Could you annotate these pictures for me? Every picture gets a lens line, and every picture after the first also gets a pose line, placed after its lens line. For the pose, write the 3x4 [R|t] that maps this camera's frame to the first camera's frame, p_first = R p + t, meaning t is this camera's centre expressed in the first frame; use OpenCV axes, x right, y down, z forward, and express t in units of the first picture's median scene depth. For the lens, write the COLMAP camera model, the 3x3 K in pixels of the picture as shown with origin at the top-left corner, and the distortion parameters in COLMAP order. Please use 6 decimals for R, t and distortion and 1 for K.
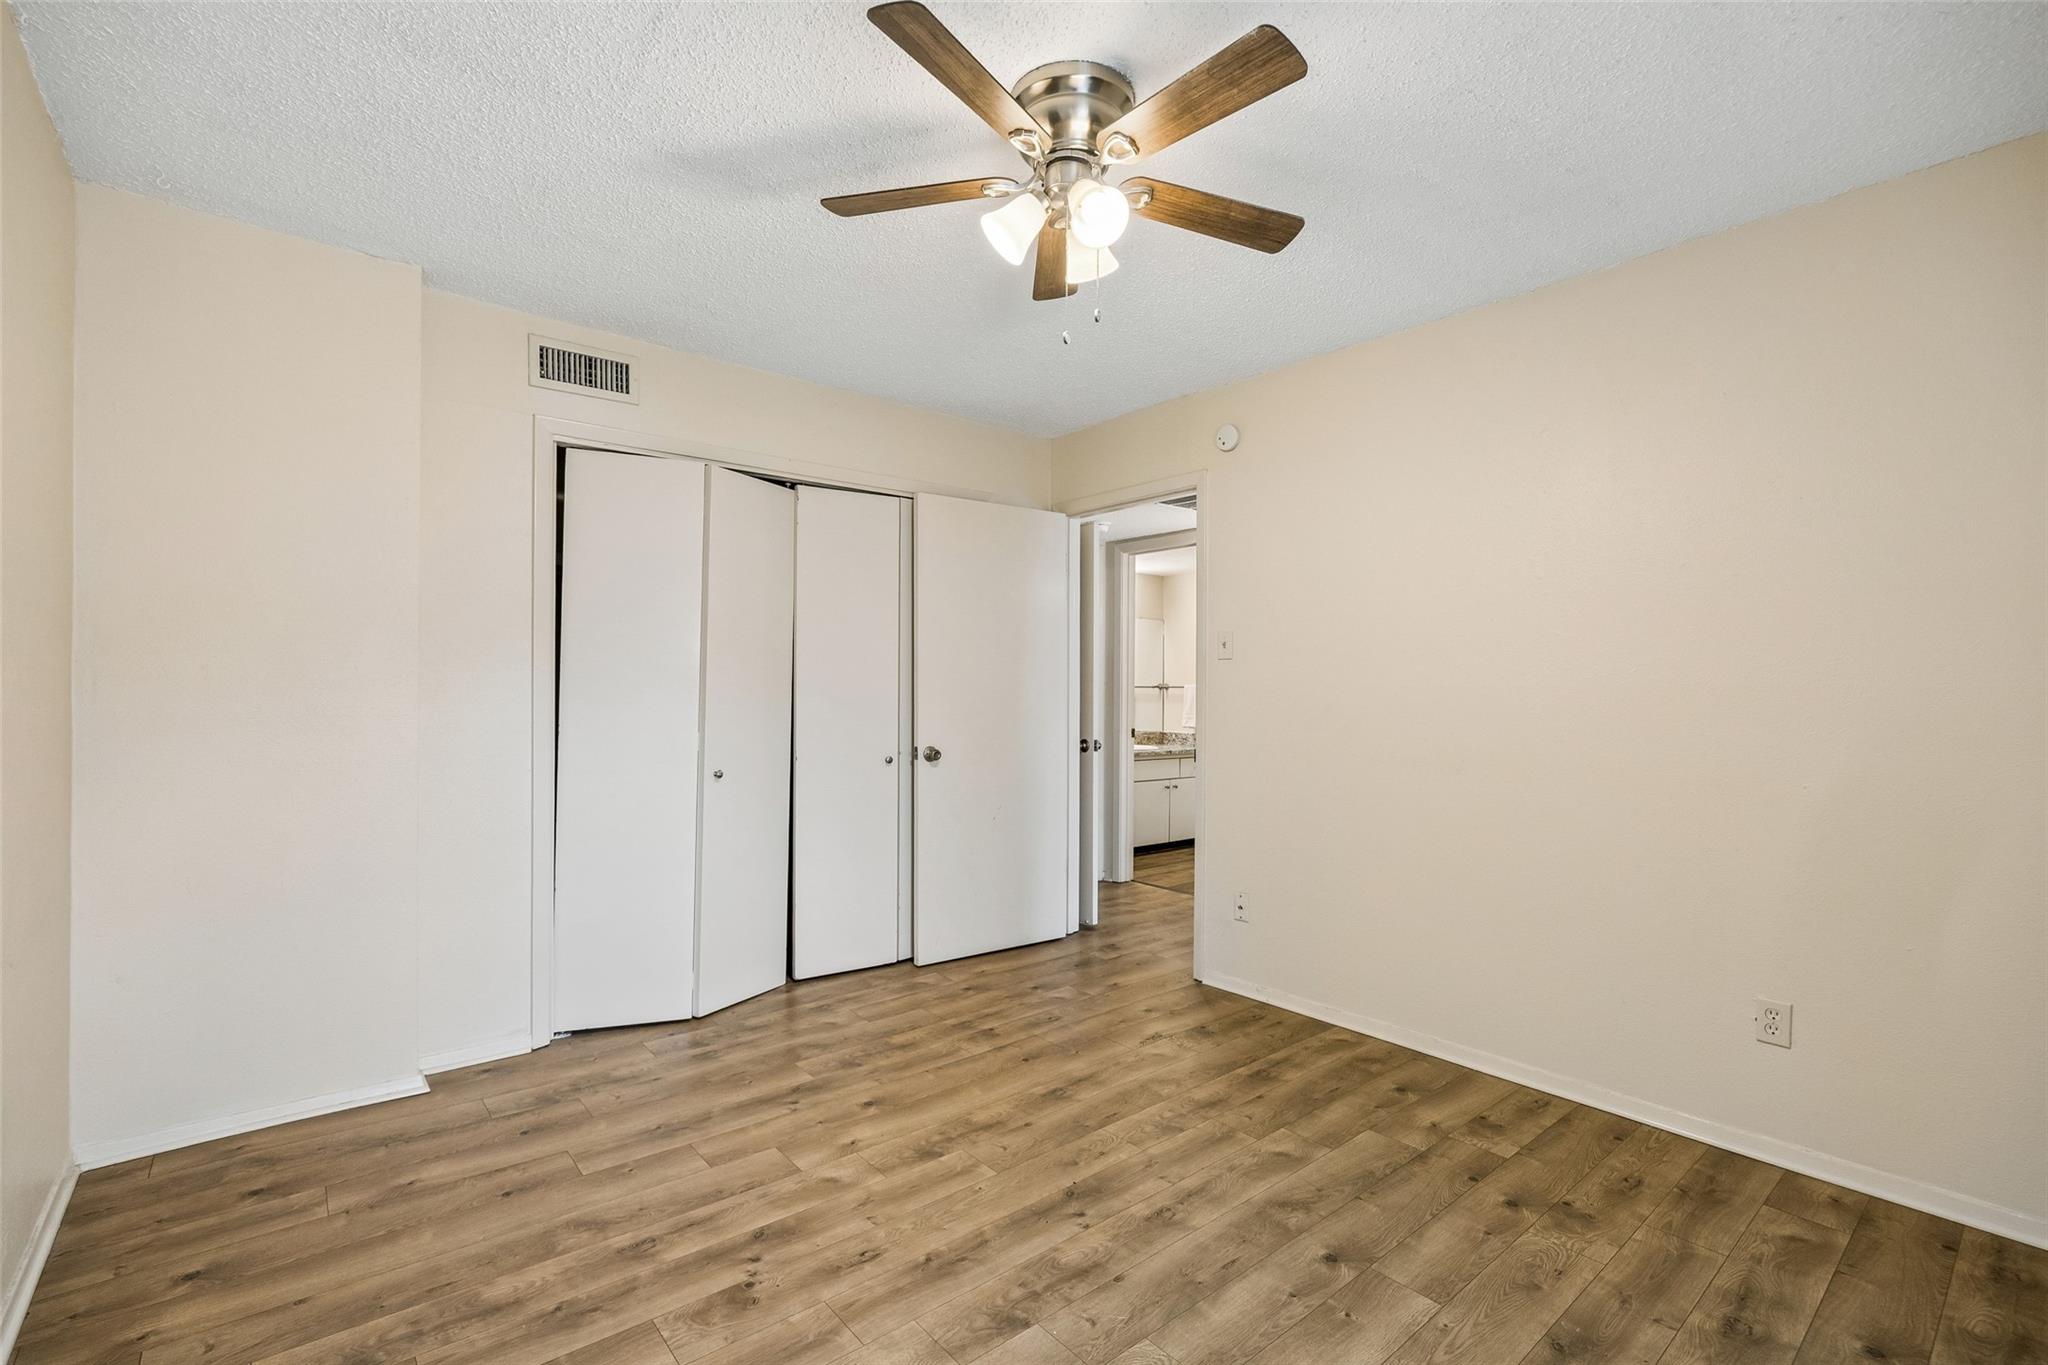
lens RADIAL K [[904.9, 0, 1019.7], [0, 904.9, 690.5], [0, 0, 1]] dist [-0.000807, -0.000709]
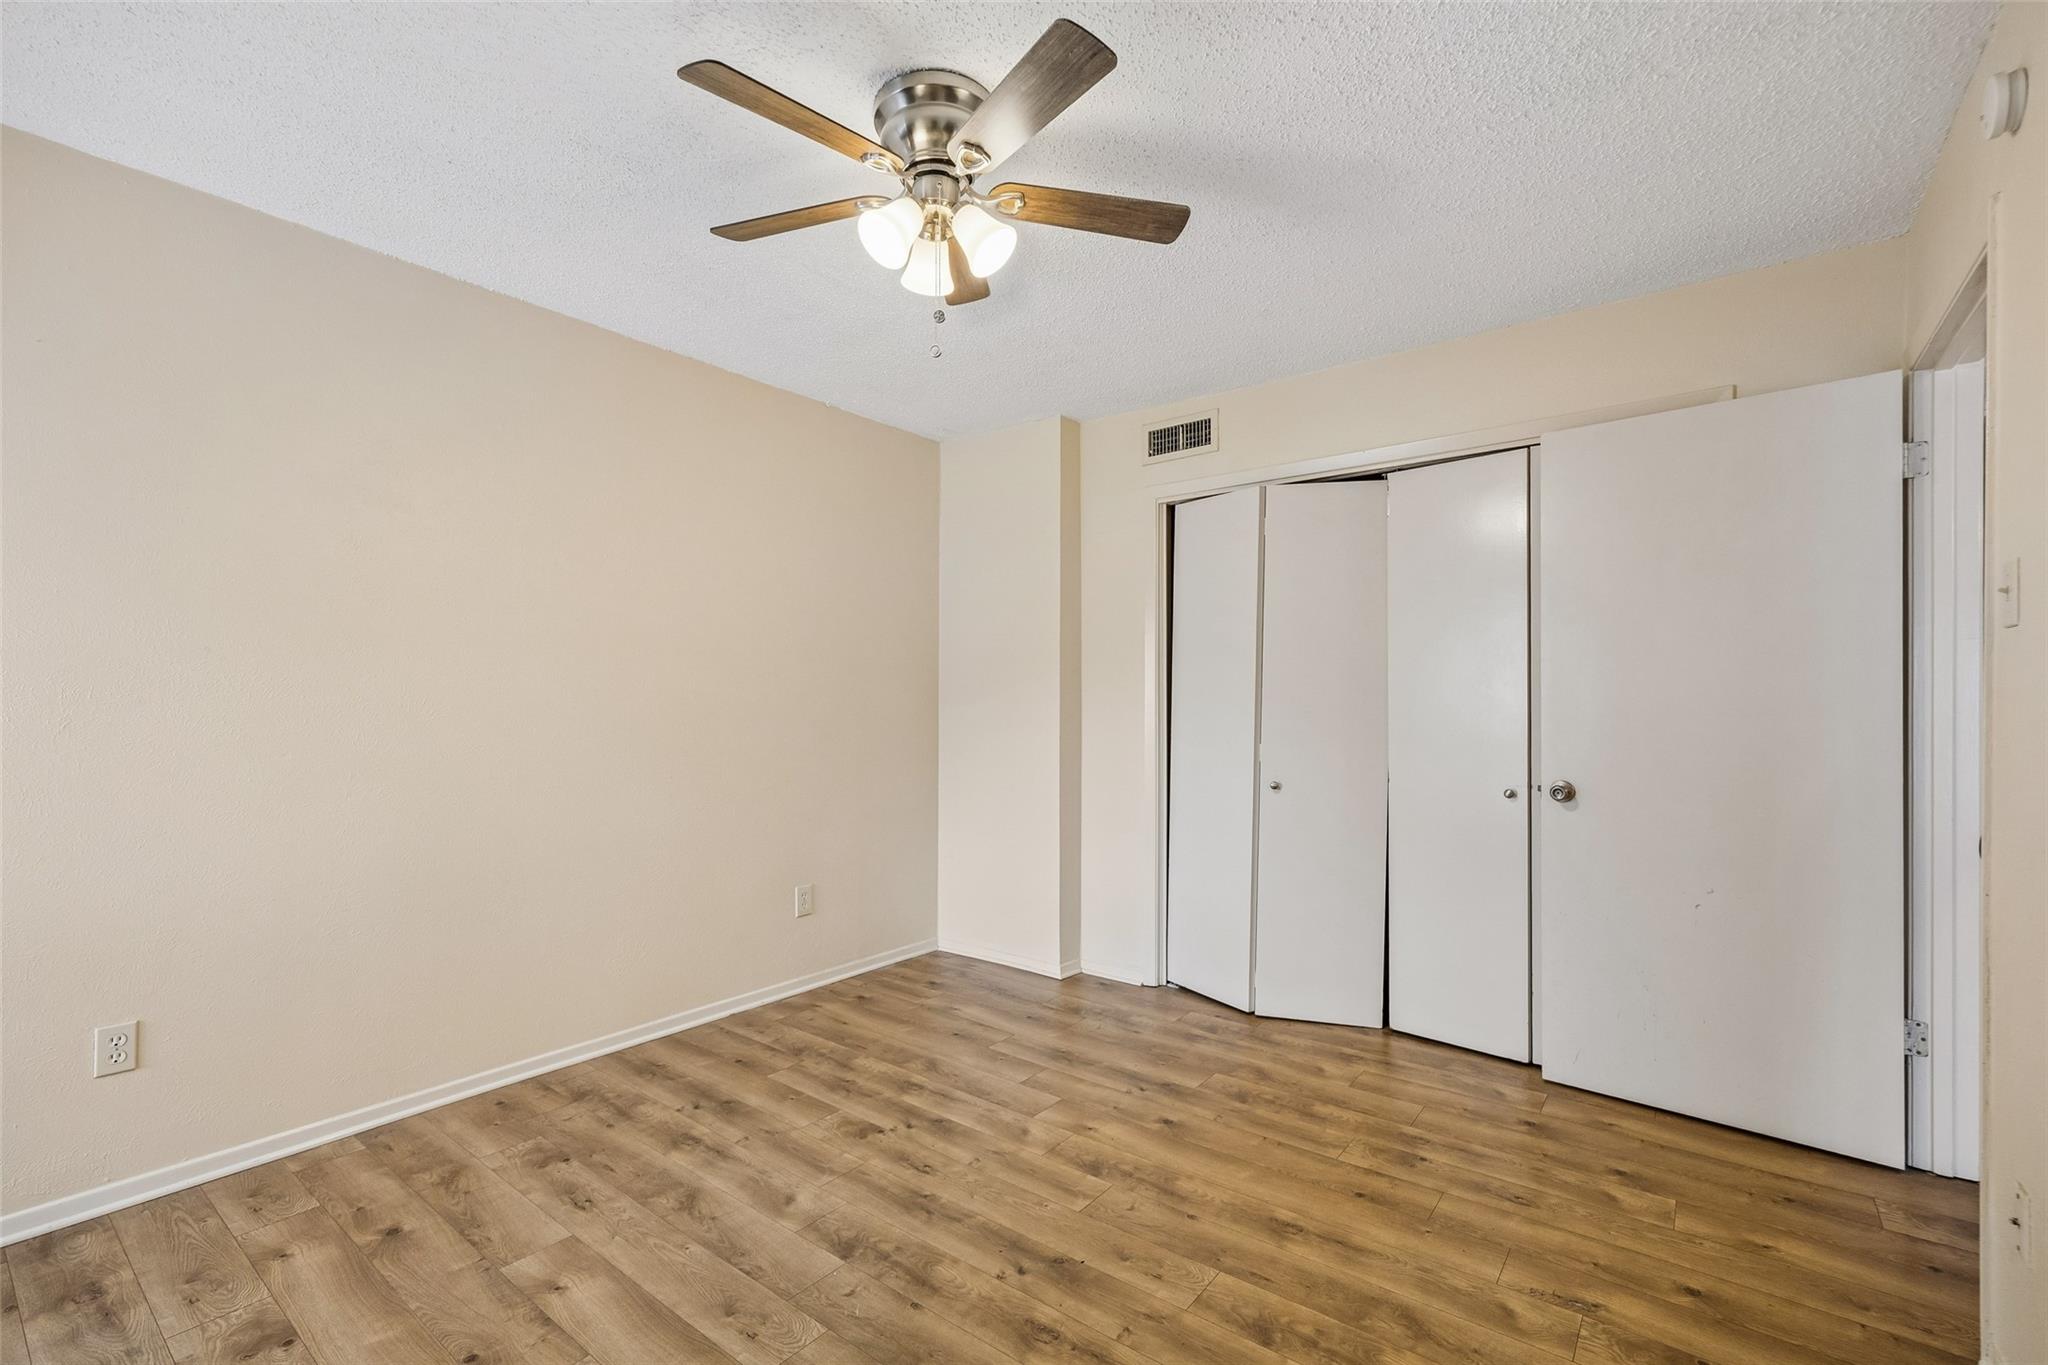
lens RADIAL K [[904.9, 0, 1026.5], [0, 904.9, 699.4], [0, 0, 1]] dist [-0.000807, -0.000709]
pose [[0.212985, -0.010000, -0.977004, 0.801795], [-0.004805, 0.999925, -0.011282, 0.011633], [0.977044, 0.007097, 0.212921, 0.671908]]
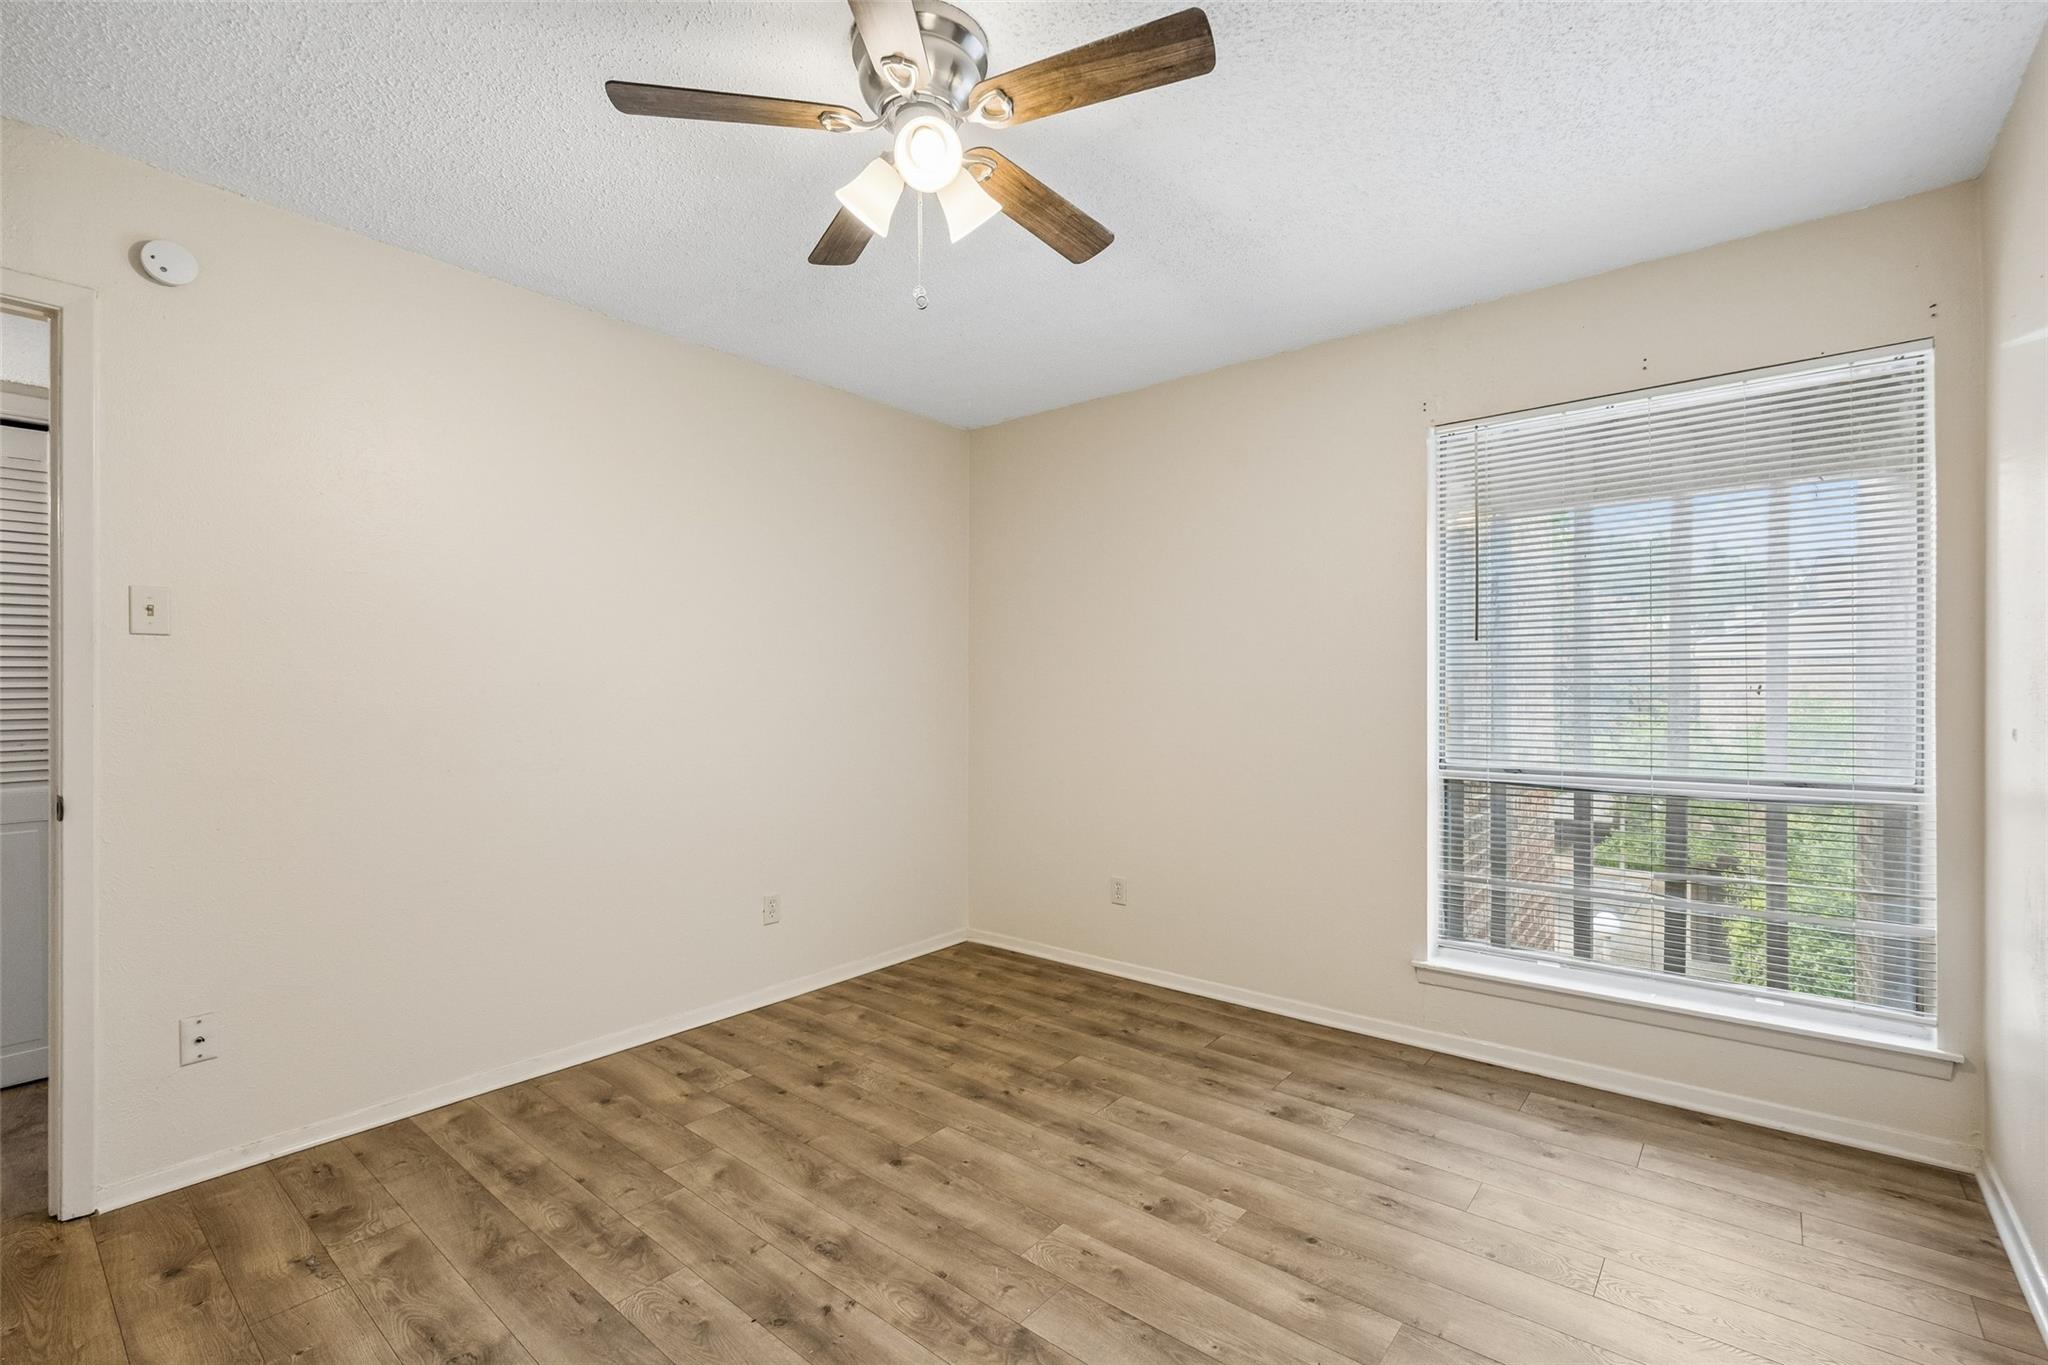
lens RADIAL K [[904.9, 0, 1024.6], [0, 904.9, 678.4], [0, 0, 1]] dist [-0.000807, -0.000709]
pose [[-0.179584, 0.005501, 0.983727, -0.658707], [0.001581, 0.999985, -0.005303, 0.000655], [-0.983741, 0.000603, -0.179590, 0.807247]]
